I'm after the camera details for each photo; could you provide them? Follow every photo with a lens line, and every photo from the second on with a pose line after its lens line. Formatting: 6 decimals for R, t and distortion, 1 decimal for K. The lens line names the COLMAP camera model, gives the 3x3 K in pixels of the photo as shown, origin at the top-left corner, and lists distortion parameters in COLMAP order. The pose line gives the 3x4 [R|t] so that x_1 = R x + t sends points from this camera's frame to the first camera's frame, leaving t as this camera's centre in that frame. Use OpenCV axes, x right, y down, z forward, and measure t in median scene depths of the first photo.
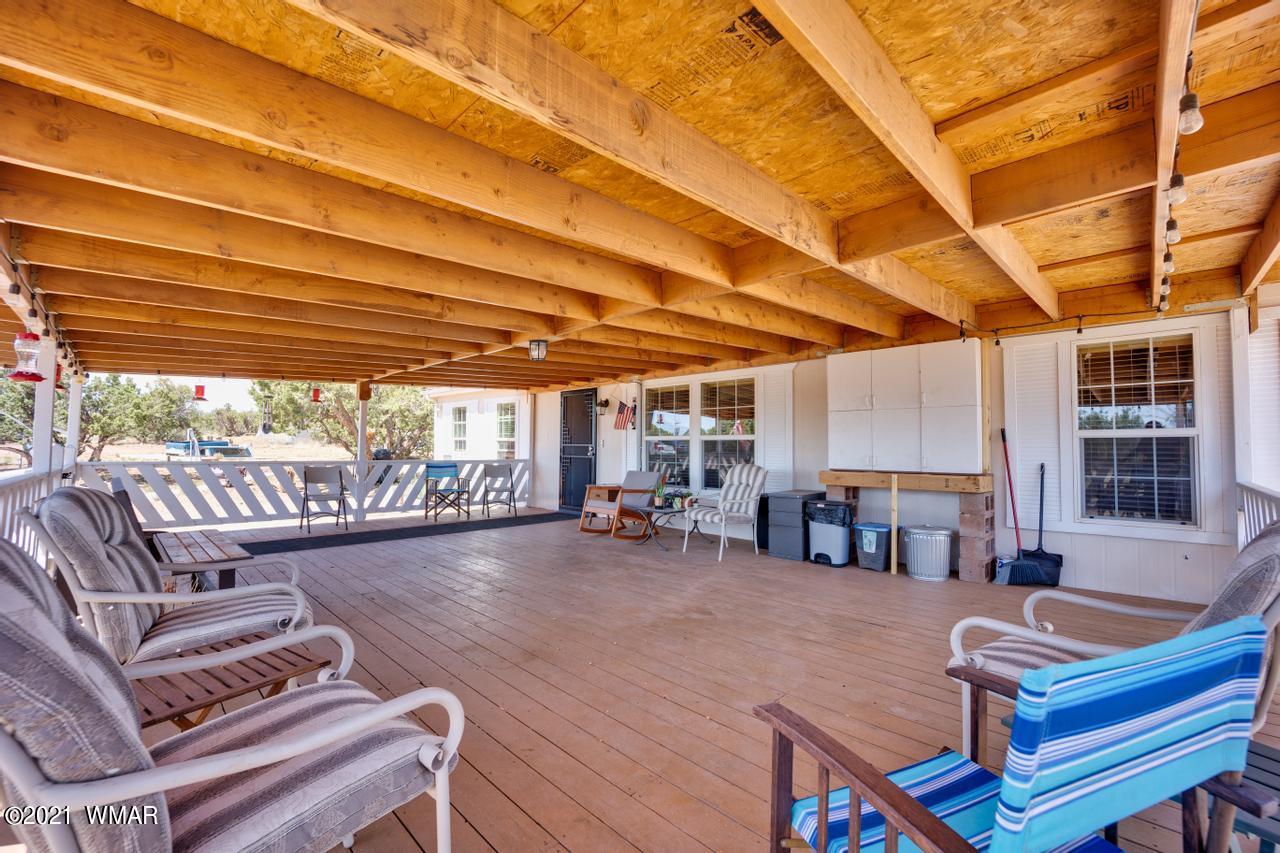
lens RADIAL K [[548.0, 0, 639.4], [0, 548.0, 430.8], [0, 0, 1]] dist [-0.000127, 0.000059]
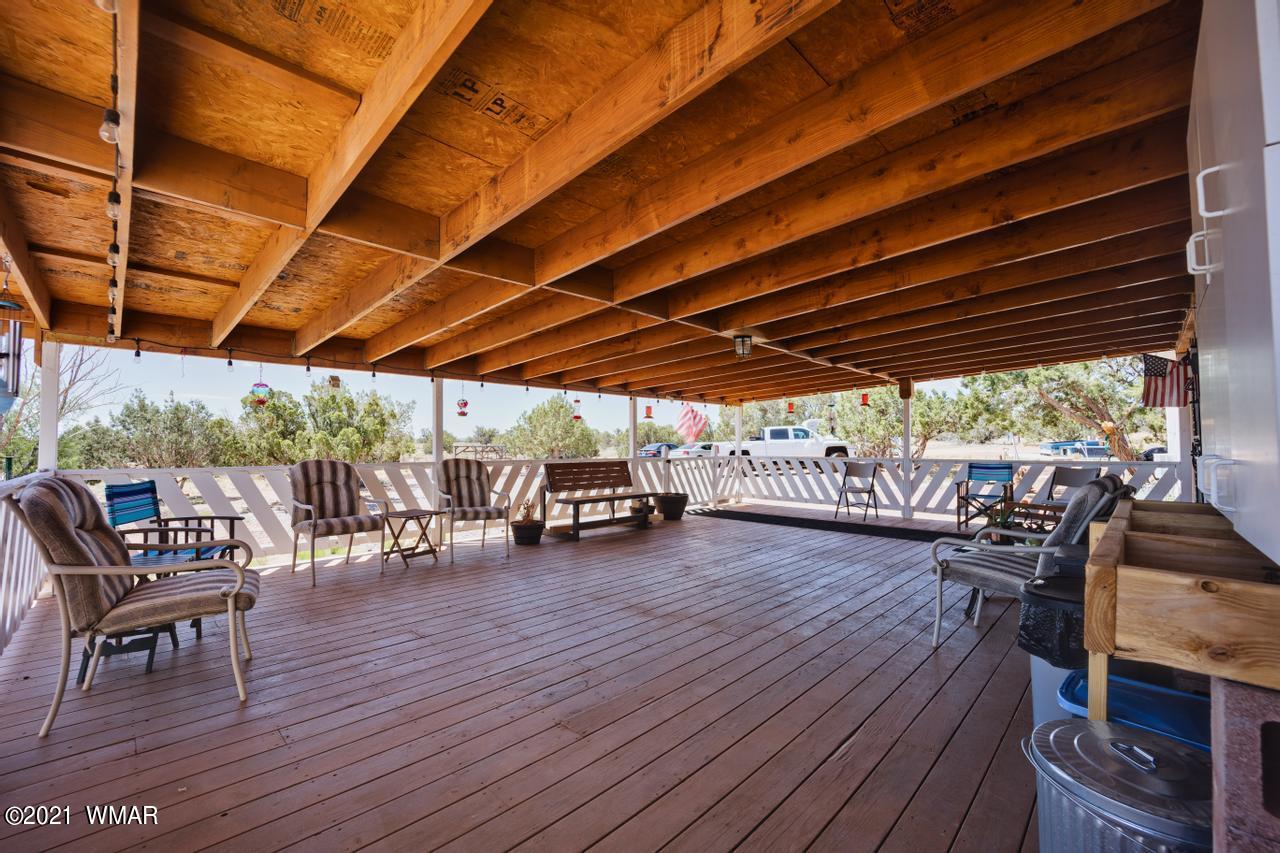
lens RADIAL K [[548.0, 0, 639.4], [0, 548.0, 430.8], [0, 0, 1]] dist [-0.000127, 0.000059]
pose [[-0.001496, -0.038487, -0.999258, 0.518556], [0.033870, 0.998684, -0.038516, 0.024970], [0.999425, -0.033902, -0.000190, 0.507096]]
